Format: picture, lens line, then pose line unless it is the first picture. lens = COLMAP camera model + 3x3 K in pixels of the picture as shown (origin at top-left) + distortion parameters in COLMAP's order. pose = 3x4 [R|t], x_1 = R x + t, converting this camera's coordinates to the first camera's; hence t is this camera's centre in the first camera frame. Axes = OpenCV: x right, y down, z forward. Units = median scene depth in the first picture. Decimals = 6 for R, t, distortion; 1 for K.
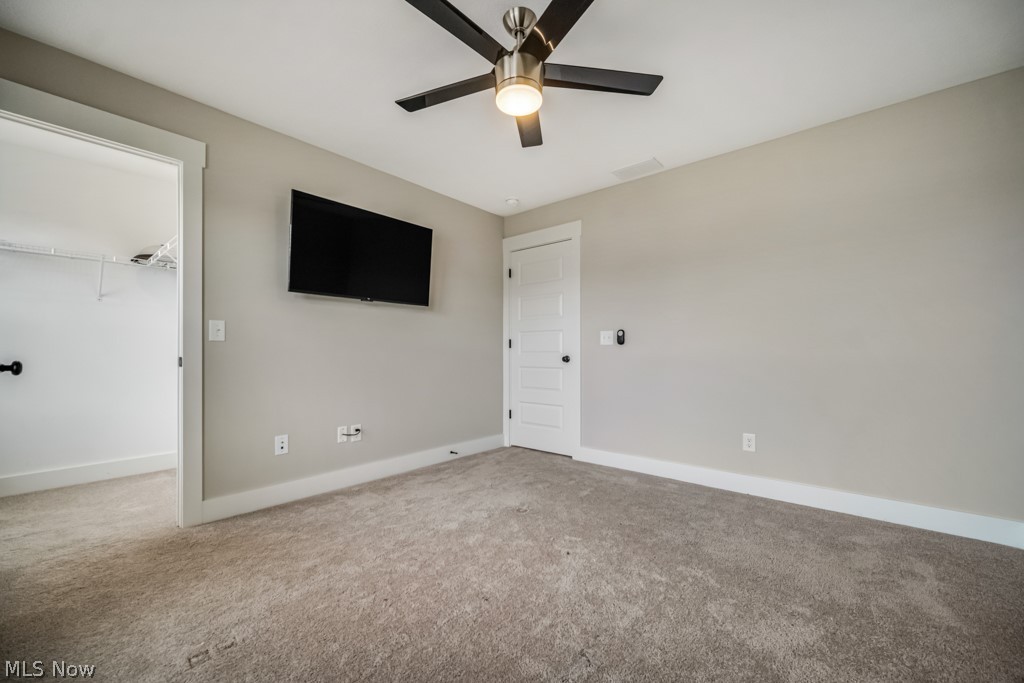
lens RADIAL K [[402.9, 0, 510.3], [0, 402.9, 344.9], [0, 0, 1]] dist [0.000596, 0.000227]
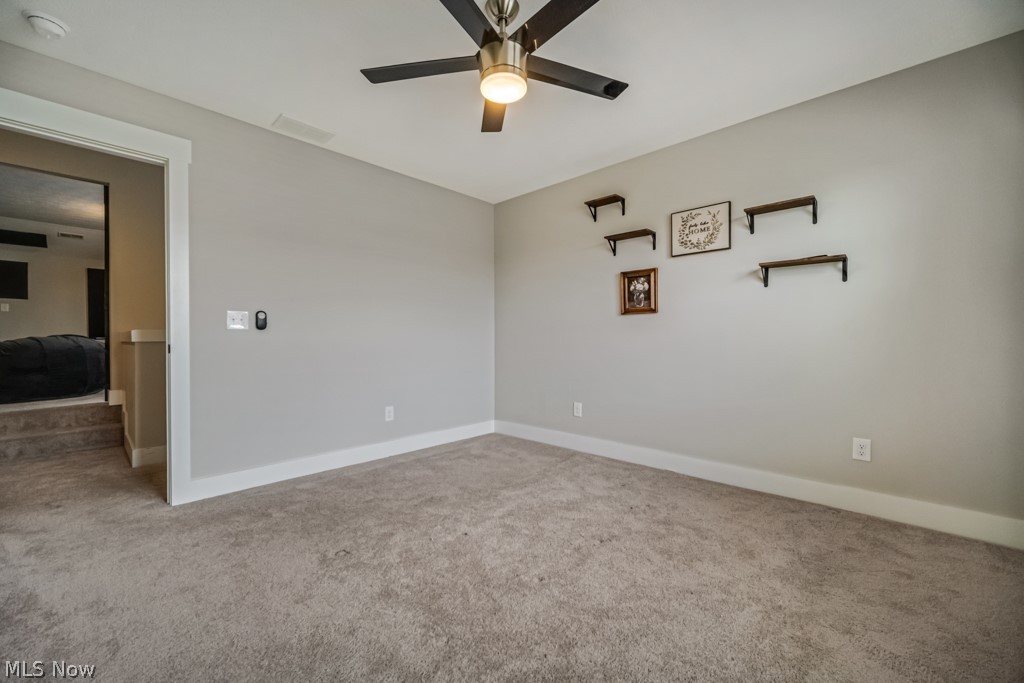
lens RADIAL K [[402.9, 0, 509.7], [0, 402.9, 339.9], [0, 0, 1]] dist [0.000596, 0.000227]
pose [[0.062060, 0.003308, 0.998067, -0.525255], [-0.015829, 0.999872, -0.002330, 0.013201], [-0.997947, -0.015653, 0.062104, 0.495495]]
